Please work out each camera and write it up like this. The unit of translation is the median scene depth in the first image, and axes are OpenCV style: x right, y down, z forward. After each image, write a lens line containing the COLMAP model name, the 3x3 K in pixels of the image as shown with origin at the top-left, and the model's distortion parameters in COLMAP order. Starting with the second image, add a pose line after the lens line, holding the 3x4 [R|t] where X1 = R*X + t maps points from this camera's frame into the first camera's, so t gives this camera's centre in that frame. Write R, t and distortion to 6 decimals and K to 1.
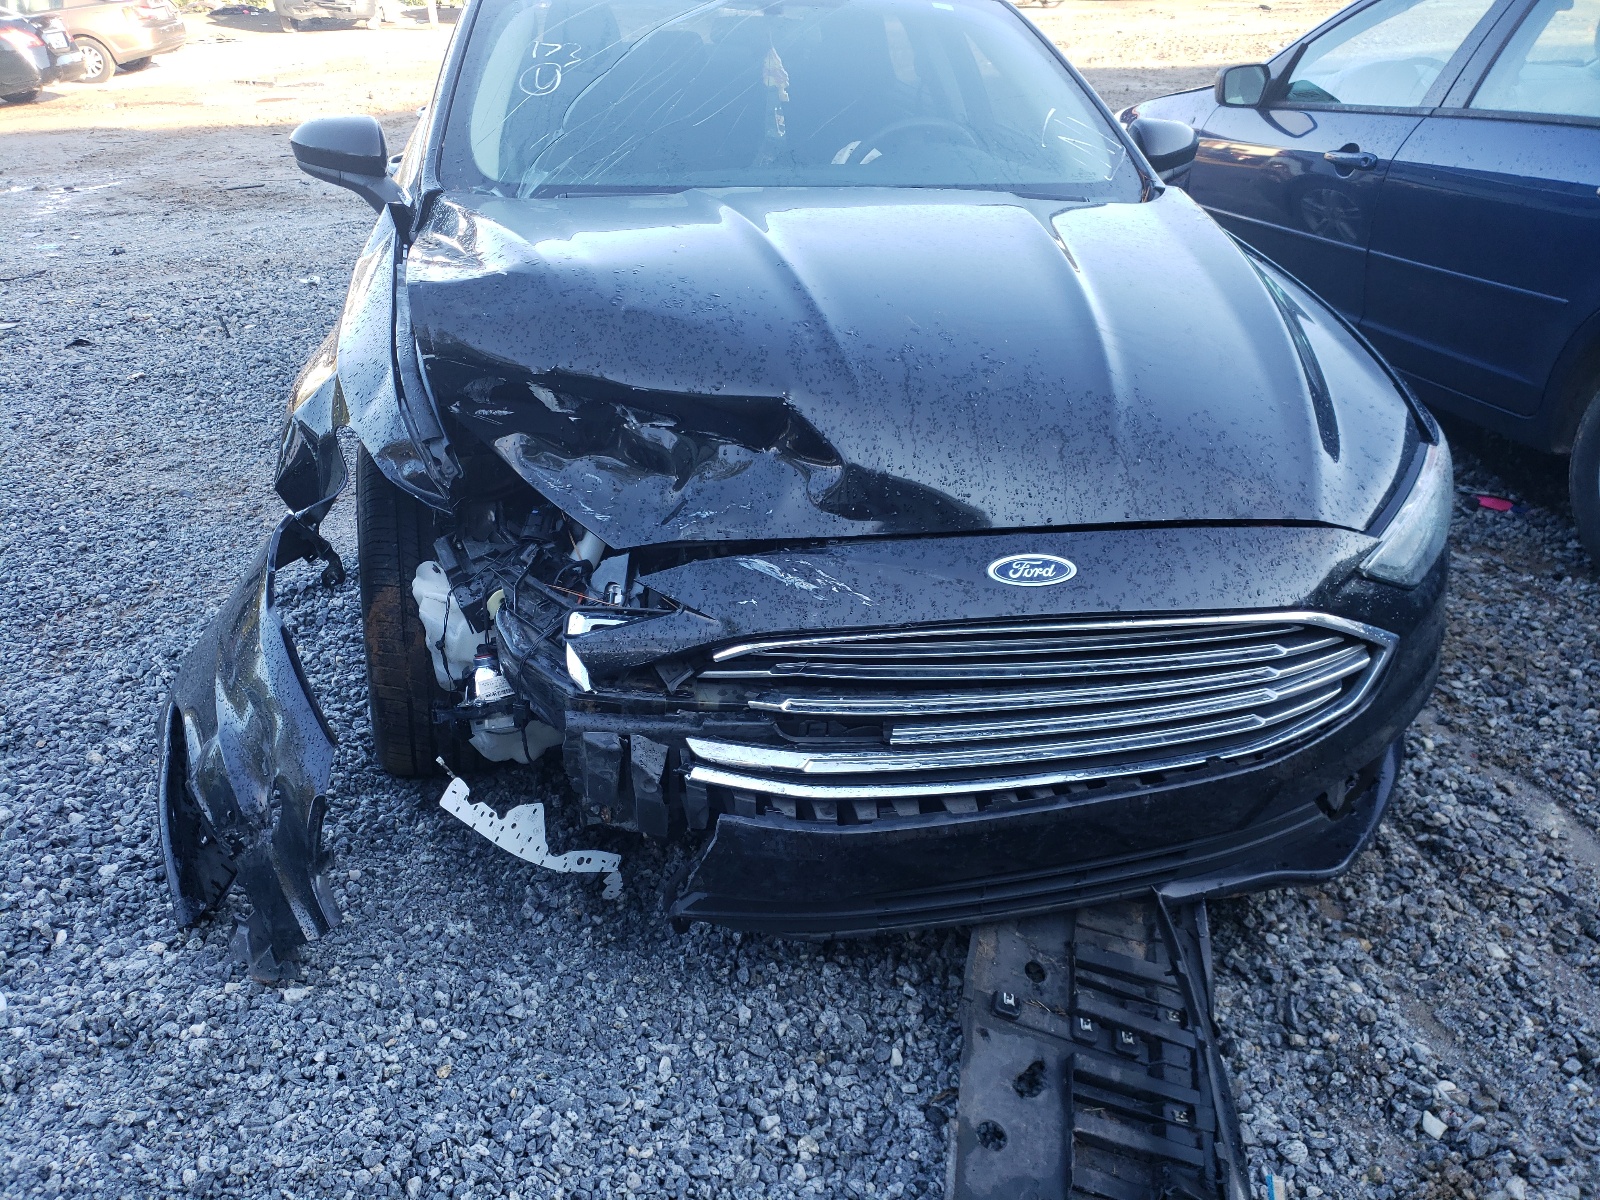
lens RADIAL K [[1219.5, 0, 800.0], [0, 1219.5, 630.5], [0, 0, 1]] dist [0.077352, -0.001695]
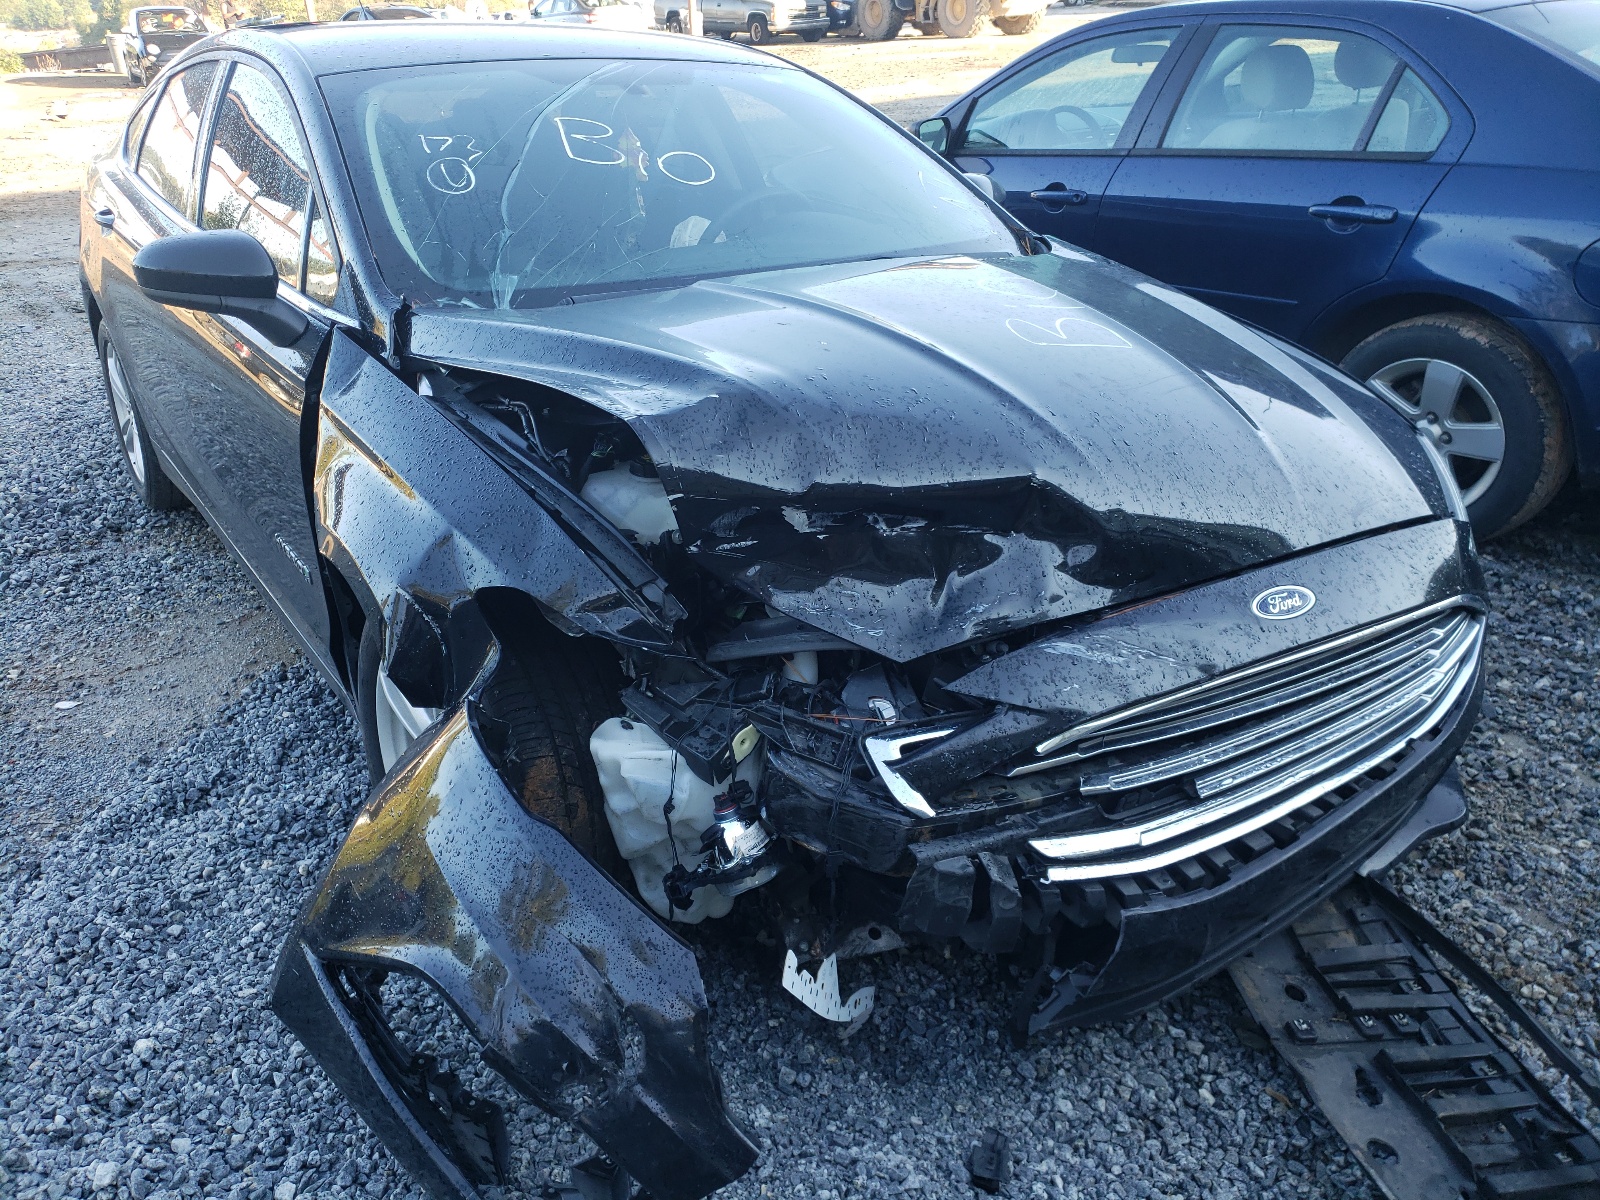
lens RADIAL K [[1208.8, 0, 800.0], [0, 1208.8, 600.0], [0, 0, 1]] dist [0.207877, -0.303580]
pose [[0.922526, -0.185112, 0.338644, -0.528061], [0.203336, 0.978928, -0.018814, -0.110955], [-0.328025, 0.086215, 0.940727, 0.134791]]
